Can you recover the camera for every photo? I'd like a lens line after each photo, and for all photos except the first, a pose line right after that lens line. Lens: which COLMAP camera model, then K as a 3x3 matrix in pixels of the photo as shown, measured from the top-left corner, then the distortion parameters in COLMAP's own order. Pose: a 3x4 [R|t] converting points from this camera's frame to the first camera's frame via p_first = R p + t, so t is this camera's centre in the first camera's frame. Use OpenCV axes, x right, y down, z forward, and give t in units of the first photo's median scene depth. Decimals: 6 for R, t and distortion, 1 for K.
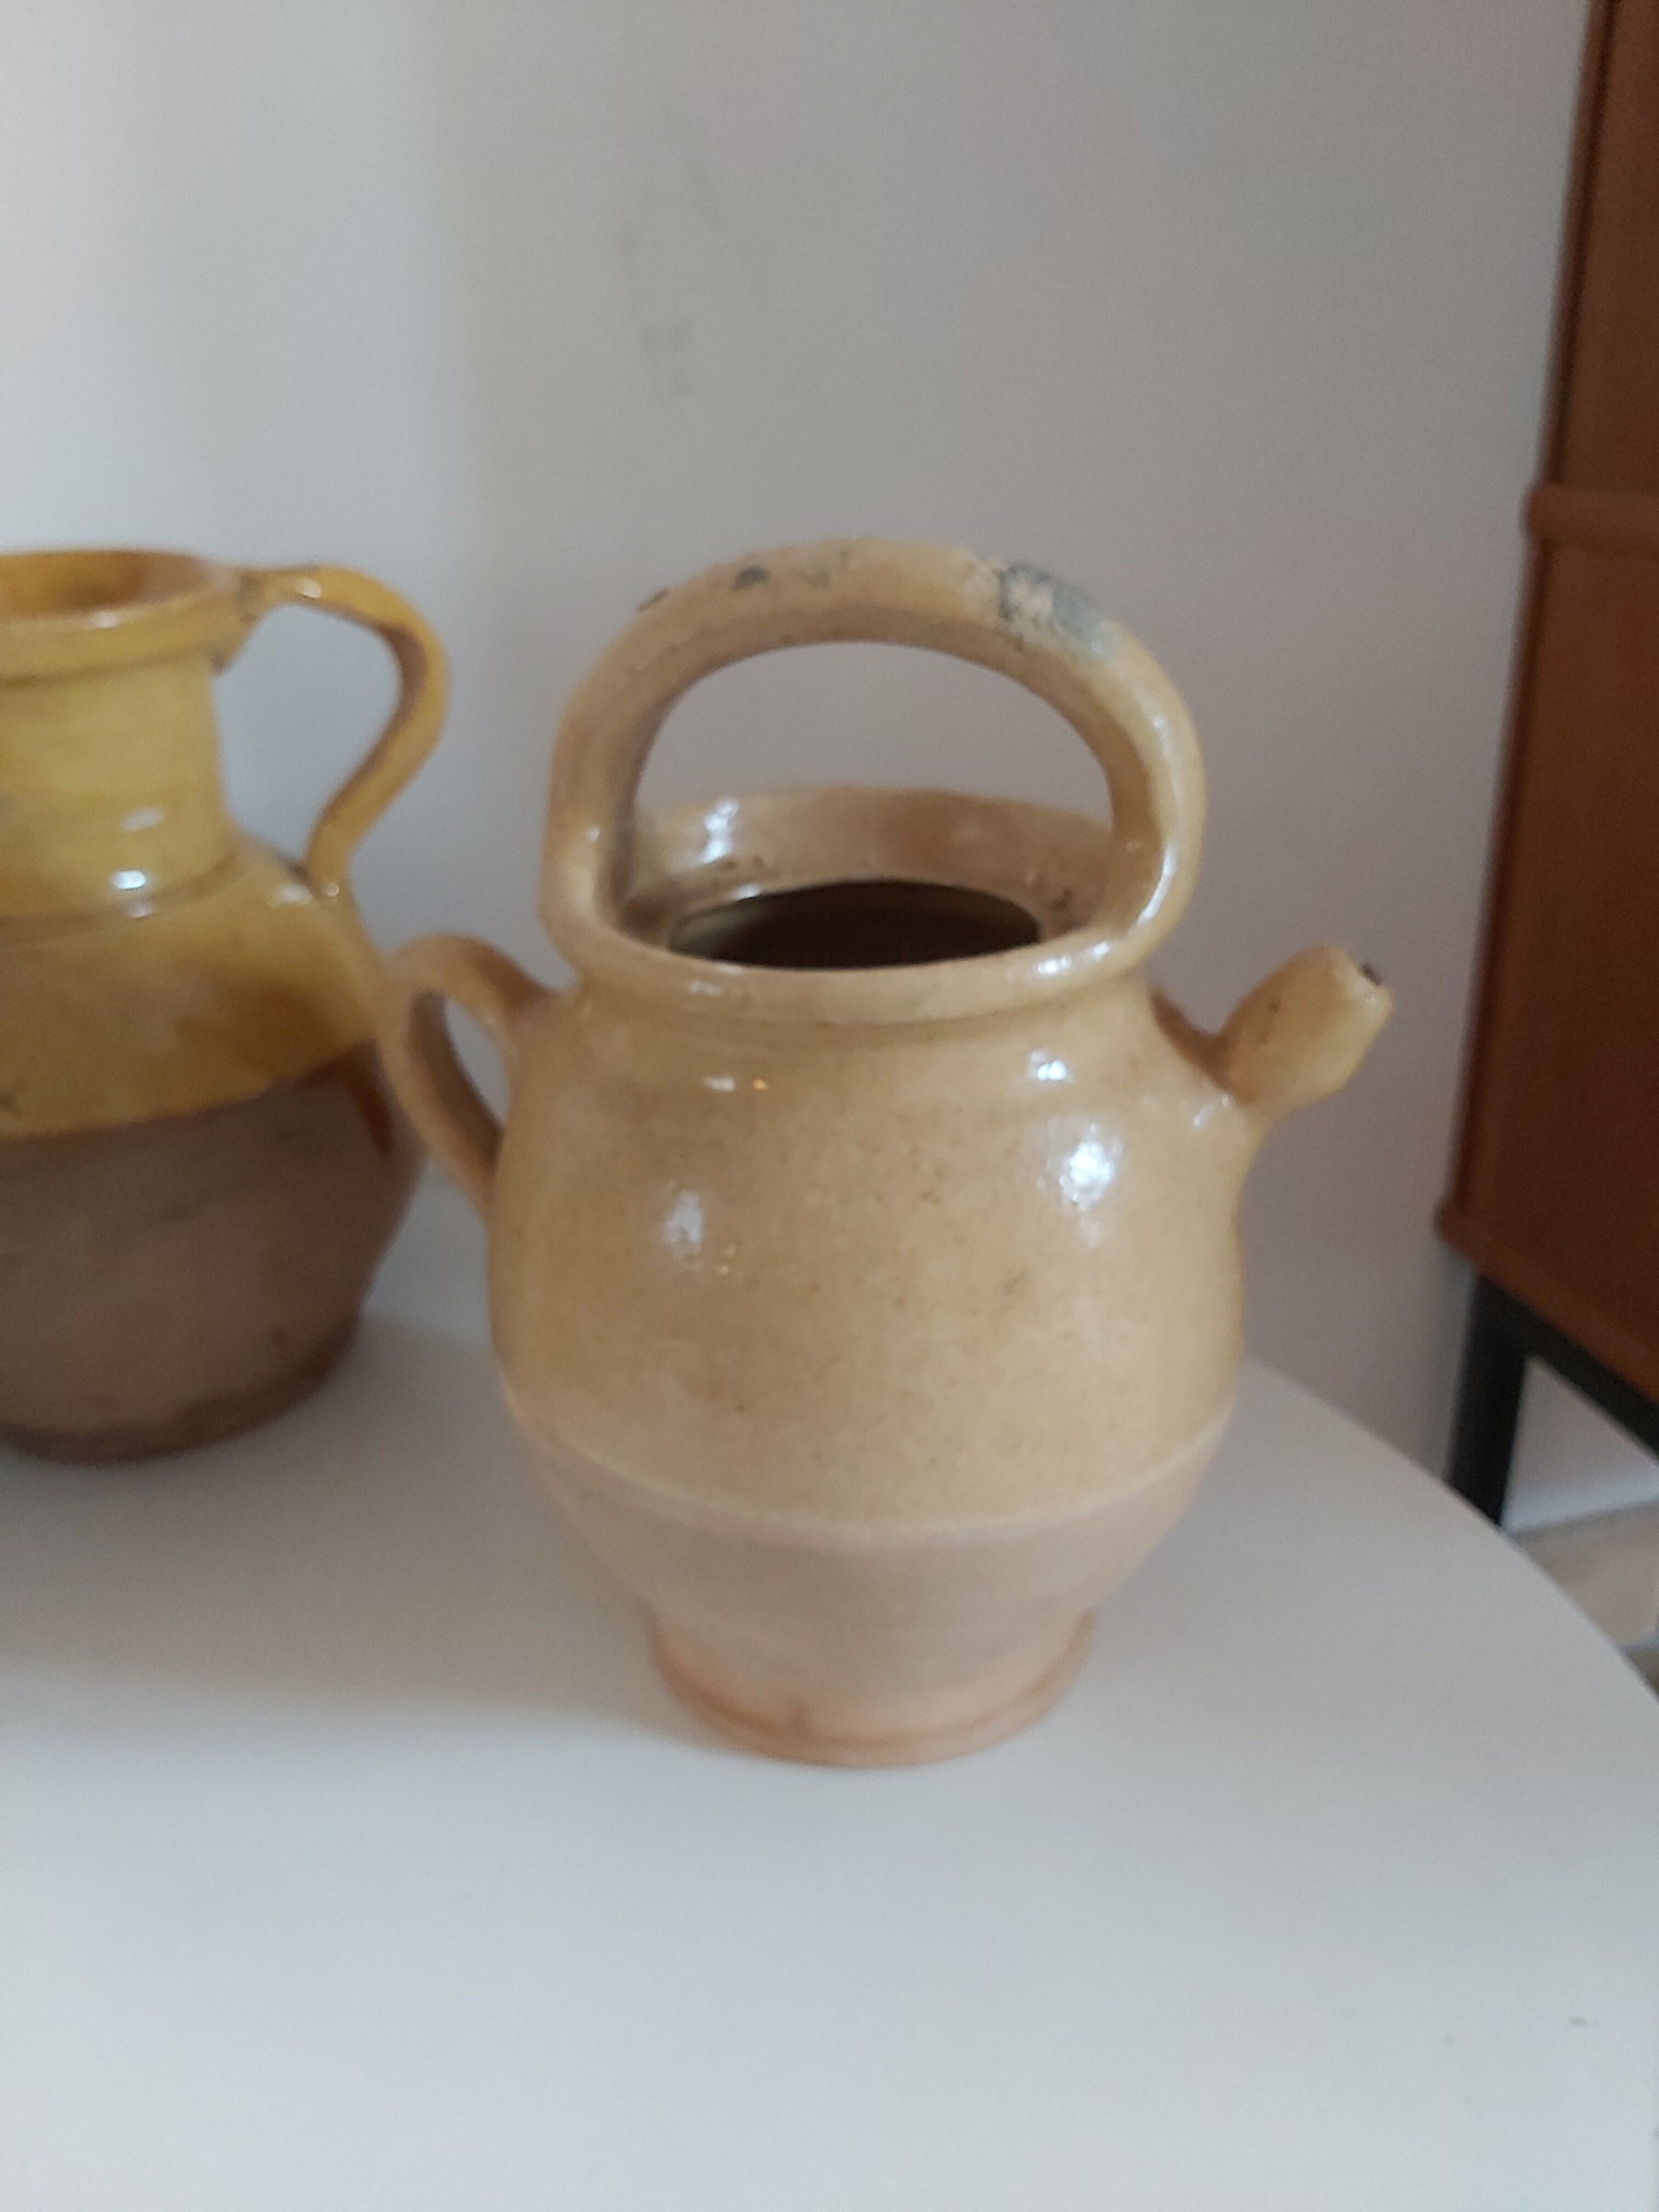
lens RADIAL K [[1631.0, 0, 824.7], [0, 1631.0, 1107.9], [0, 0, 1]] dist [0.096317, -0.180428]
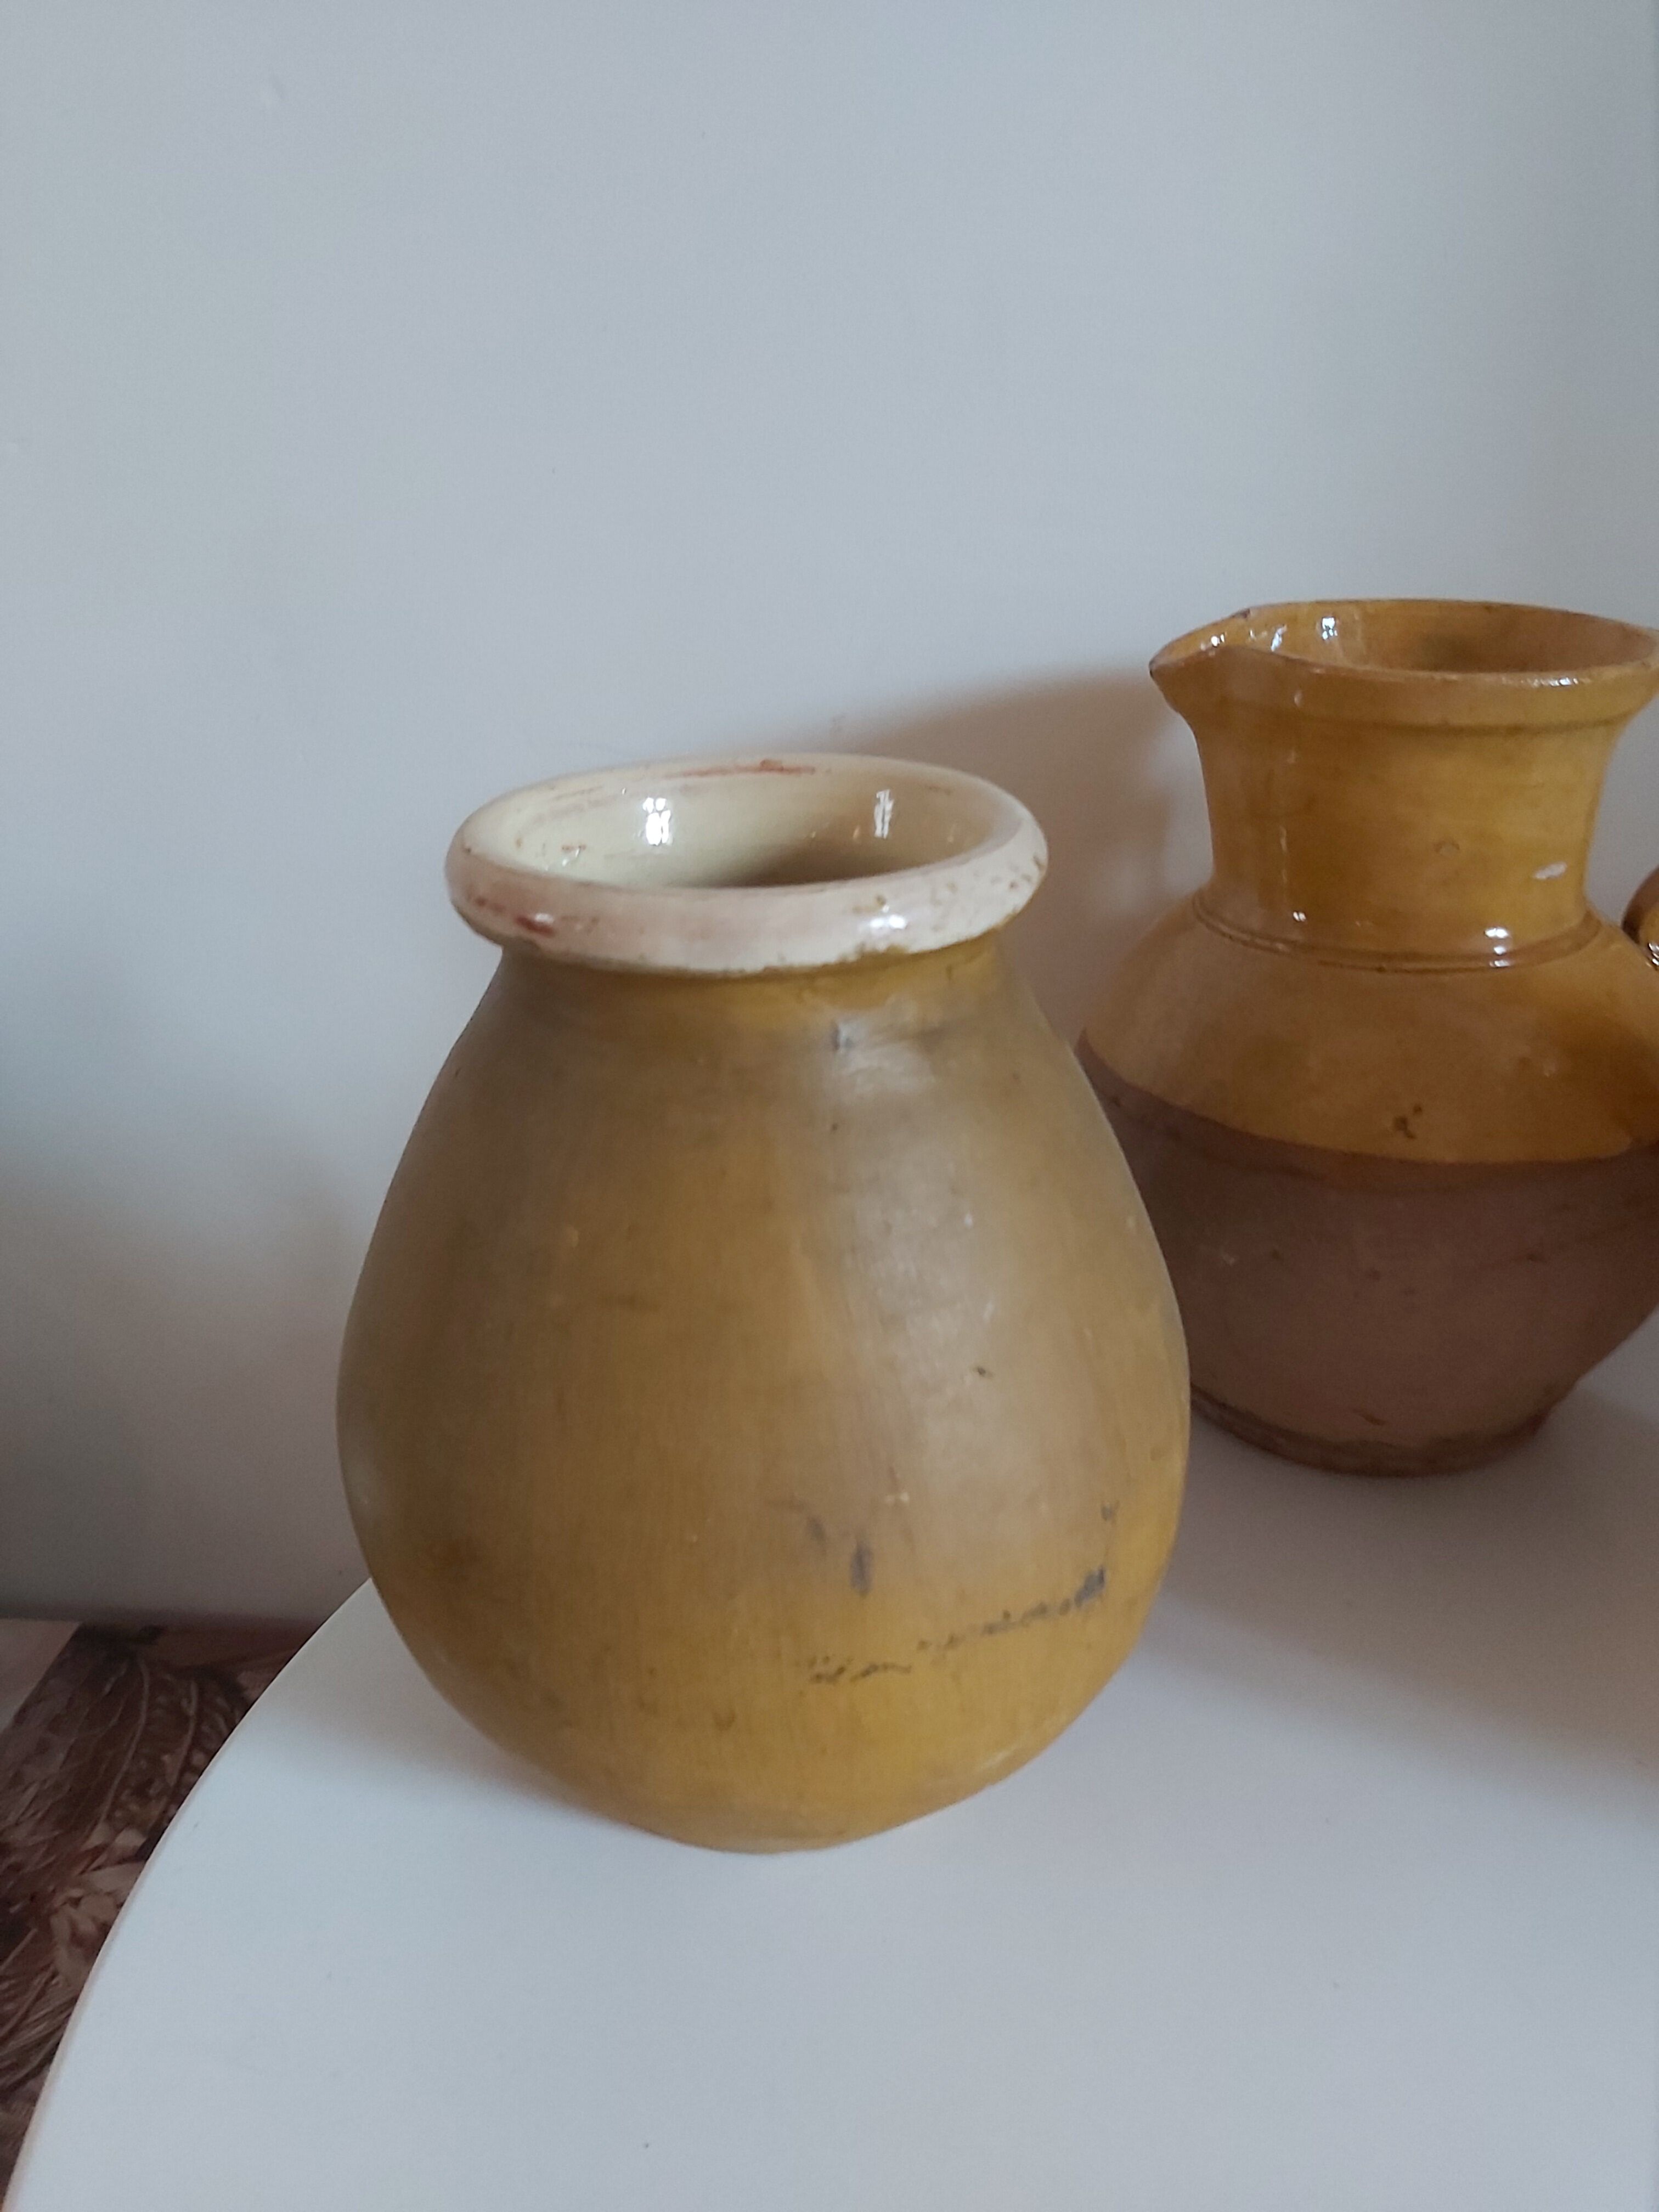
lens RADIAL K [[1631.0, 0, 824.7], [0, 1631.0, 1107.9], [0, 0, 1]] dist [0.096317, -0.180428]
pose [[0.927125, 0.157179, -0.340197, -0.495670], [-0.162807, 0.986583, 0.012134, 0.033275], [0.337540, 0.044137, 0.940276, -0.116655]]
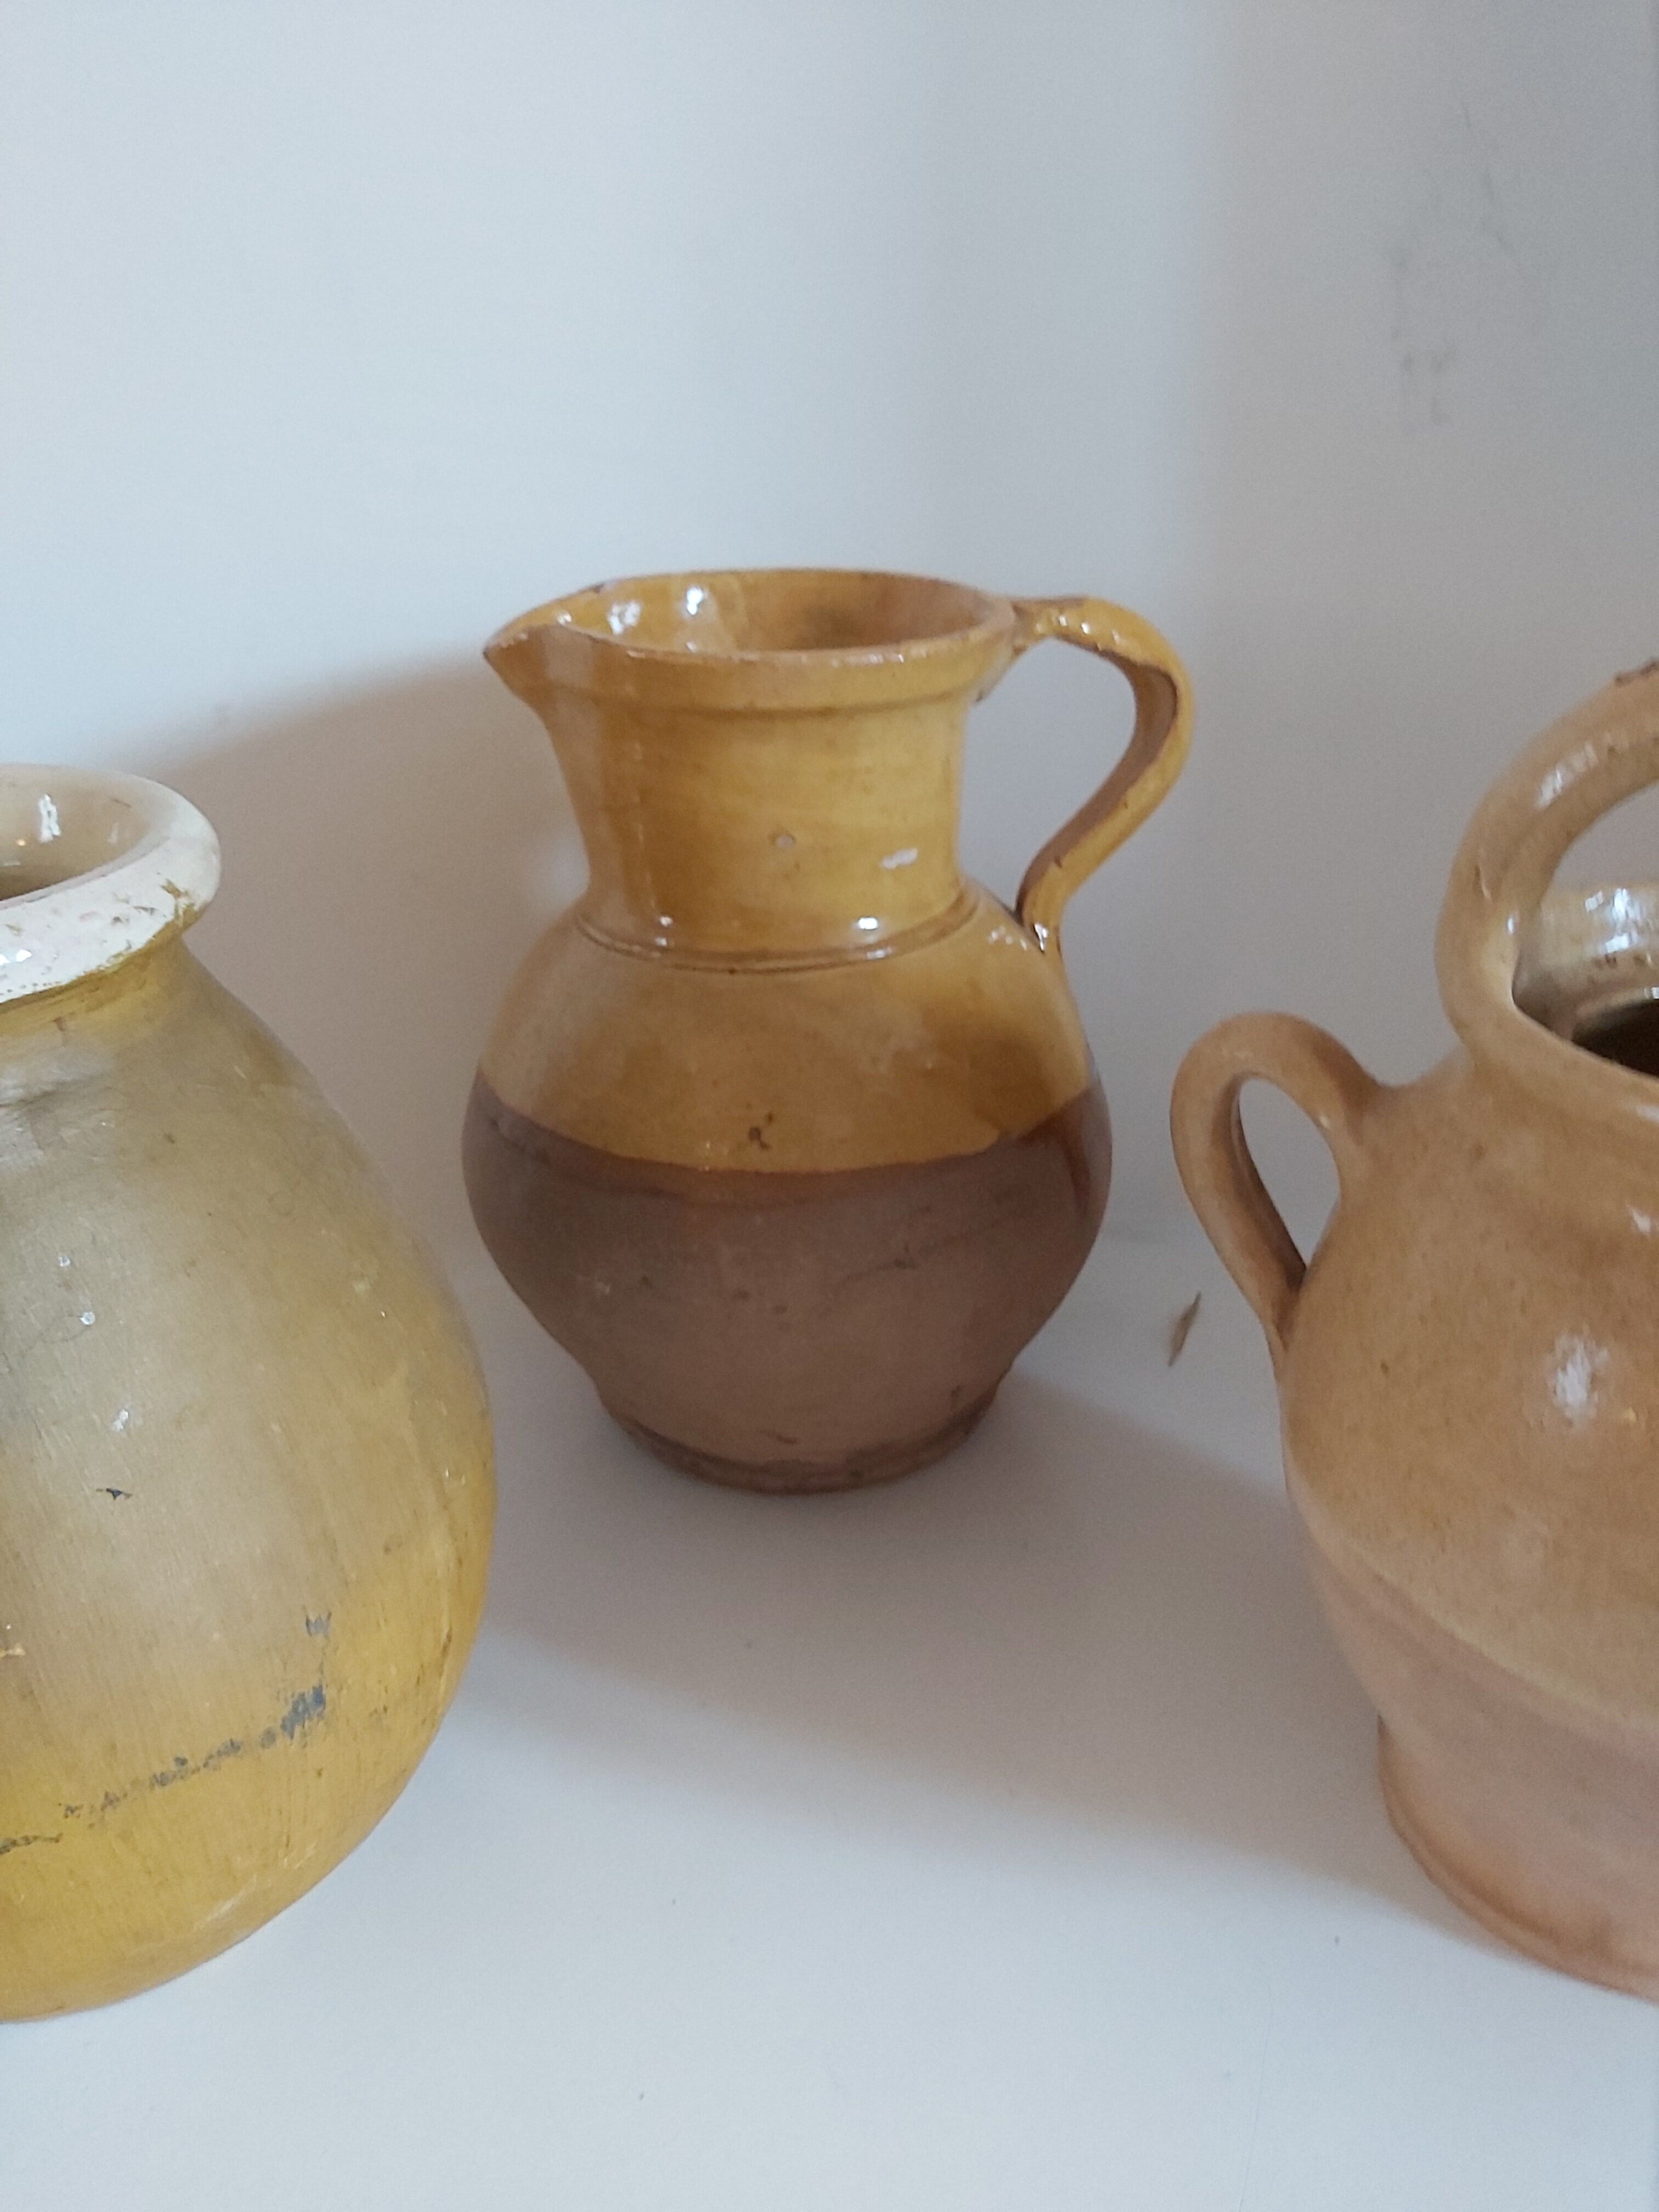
lens RADIAL K [[1631.0, 0, 824.7], [0, 1631.0, 1107.9], [0, 0, 1]] dist [0.096317, -0.180428]
pose [[0.974885, 0.099543, -0.199225, -0.269811], [-0.098715, 0.995016, 0.014109, -0.039696], [0.199636, 0.005912, 0.979852, 0.046014]]
